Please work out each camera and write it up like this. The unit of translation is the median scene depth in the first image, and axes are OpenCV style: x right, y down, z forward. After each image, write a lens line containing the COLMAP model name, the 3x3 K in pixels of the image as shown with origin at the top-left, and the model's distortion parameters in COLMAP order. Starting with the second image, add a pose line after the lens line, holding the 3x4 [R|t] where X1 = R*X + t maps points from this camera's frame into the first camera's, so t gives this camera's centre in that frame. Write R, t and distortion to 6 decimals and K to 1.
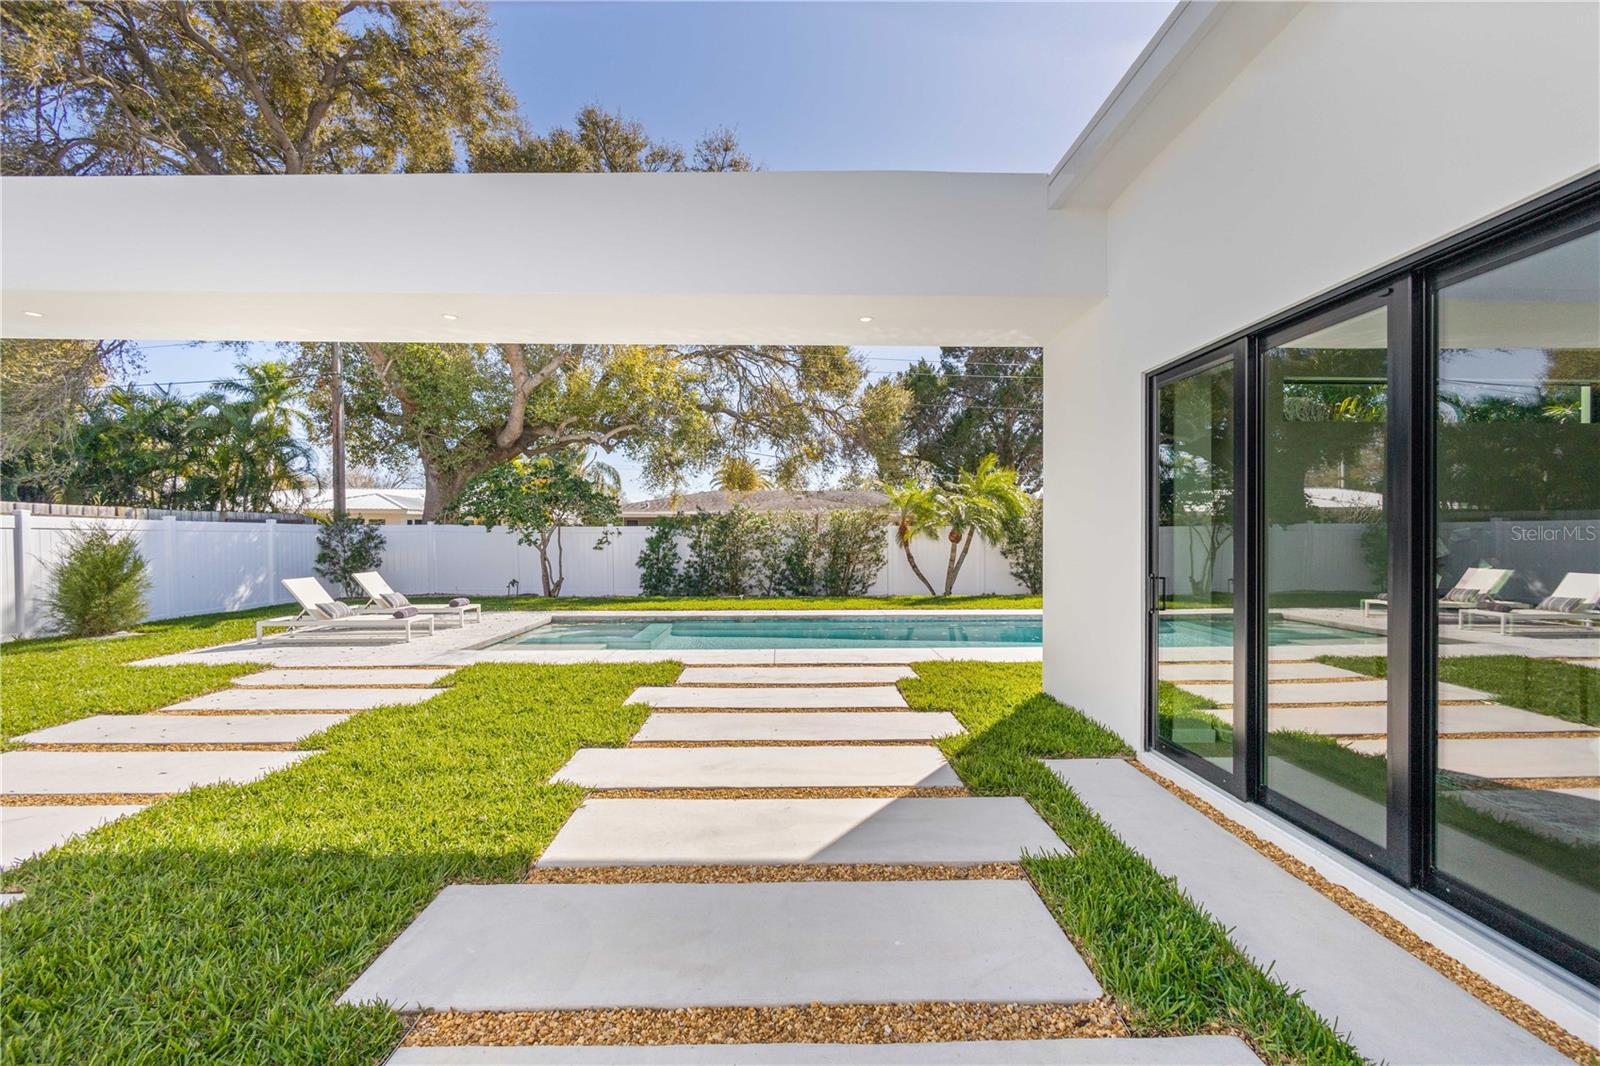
lens RADIAL K [[680.8, 0, 797.4], [0, 680.8, 533.4], [0, 0, 1]] dist [-0.002167, -0.000217]
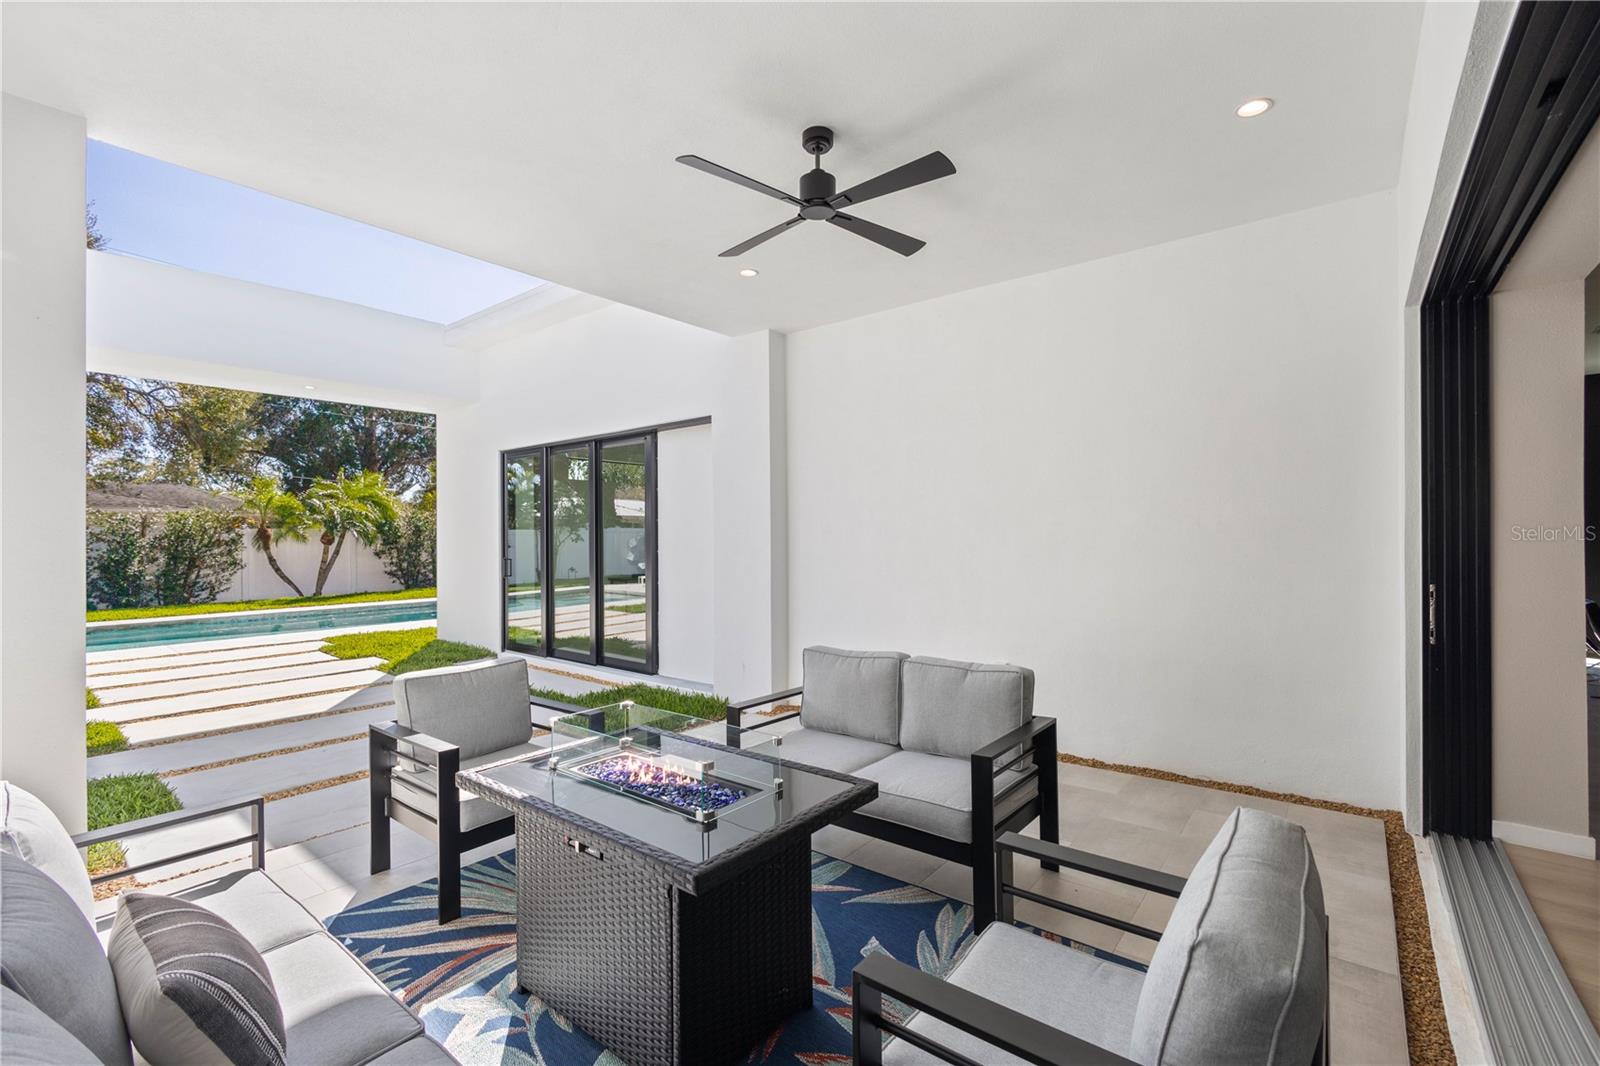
lens RADIAL K [[680.8, 0, 797.4], [0, 680.8, 533.4], [0, 0, 1]] dist [-0.002167, -0.000217]
pose [[0.637704, -0.002391, 0.770278, -0.112375], [0.004396, 0.999990, -0.000535, -0.000111], [-0.770269, 0.003727, 0.637708, -0.224009]]
